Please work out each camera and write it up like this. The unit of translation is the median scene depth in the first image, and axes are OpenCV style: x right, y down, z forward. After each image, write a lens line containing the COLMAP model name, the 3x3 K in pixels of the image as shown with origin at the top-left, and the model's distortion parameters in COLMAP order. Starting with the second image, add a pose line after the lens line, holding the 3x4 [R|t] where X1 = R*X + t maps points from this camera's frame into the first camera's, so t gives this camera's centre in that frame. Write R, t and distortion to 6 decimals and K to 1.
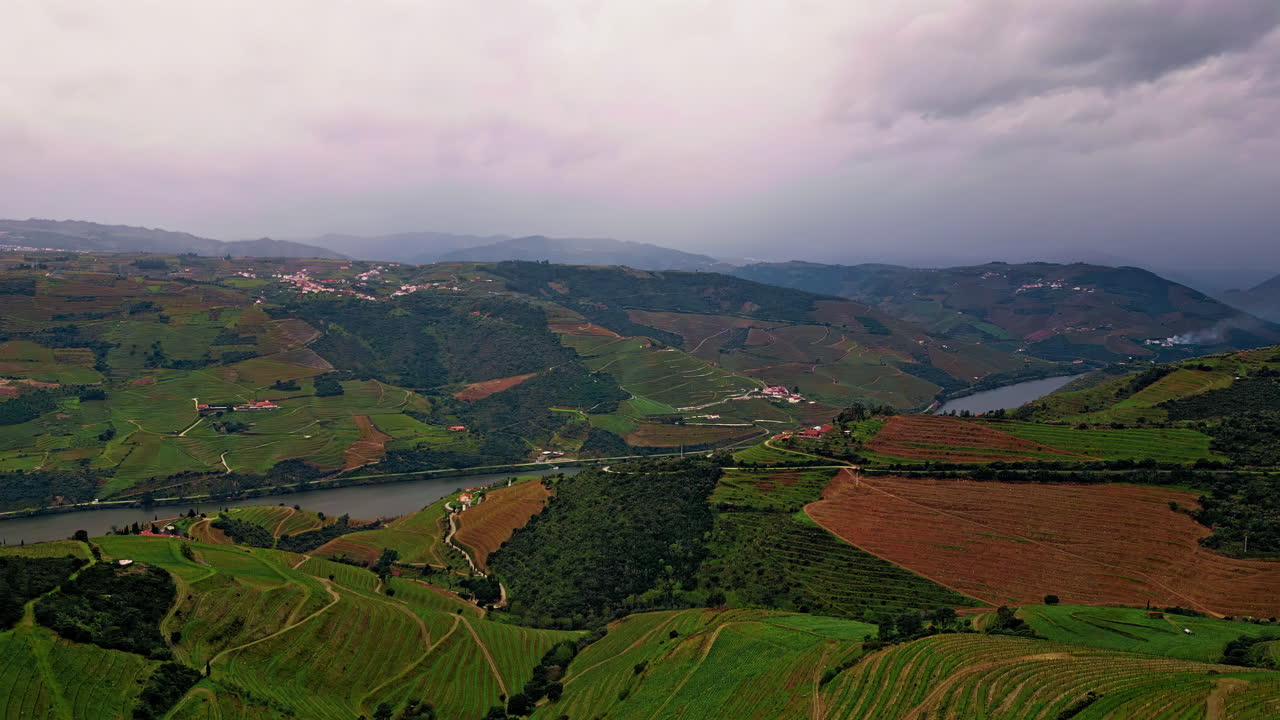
lens RADIAL K [[936.5, 0, 640.0], [0, 936.5, 360.0], [0, 0, 1]] dist [0.109417, -0.118352]
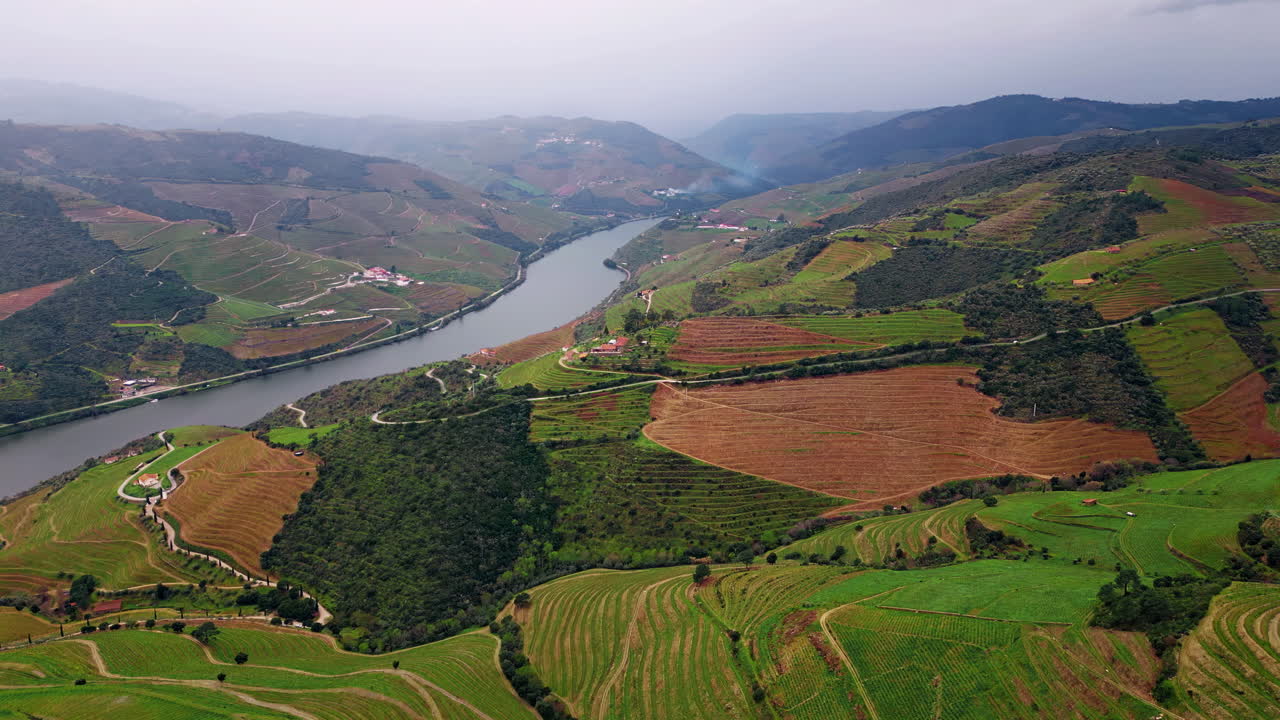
lens RADIAL K [[936.5, 0, 640.0], [0, 936.5, 360.0], [0, 0, 1]] dist [0.109417, -0.118352]
pose [[0.854856, -0.135914, 0.500747, -0.252512], [0.054943, 0.983368, 0.173112, -0.068164], [-0.515947, -0.120474, 0.848106, 0.182495]]
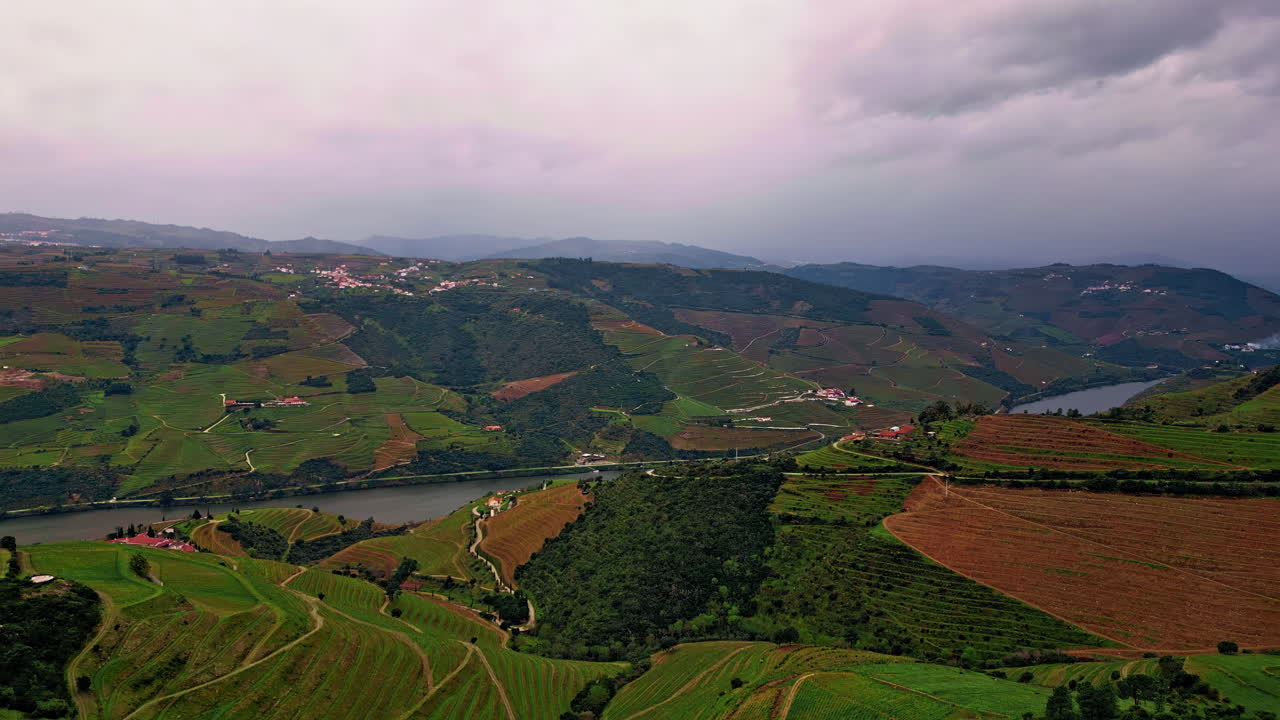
lens RADIAL K [[936.5, 0, 640.0], [0, 936.5, 360.0], [0, 0, 1]] dist [0.109417, -0.118352]
pose [[0.998879, 0.007877, -0.046681, -0.005486], [-0.008153, 0.999950, -0.005713, 0.015819], [0.046633, 0.006088, 0.998894, 0.117907]]
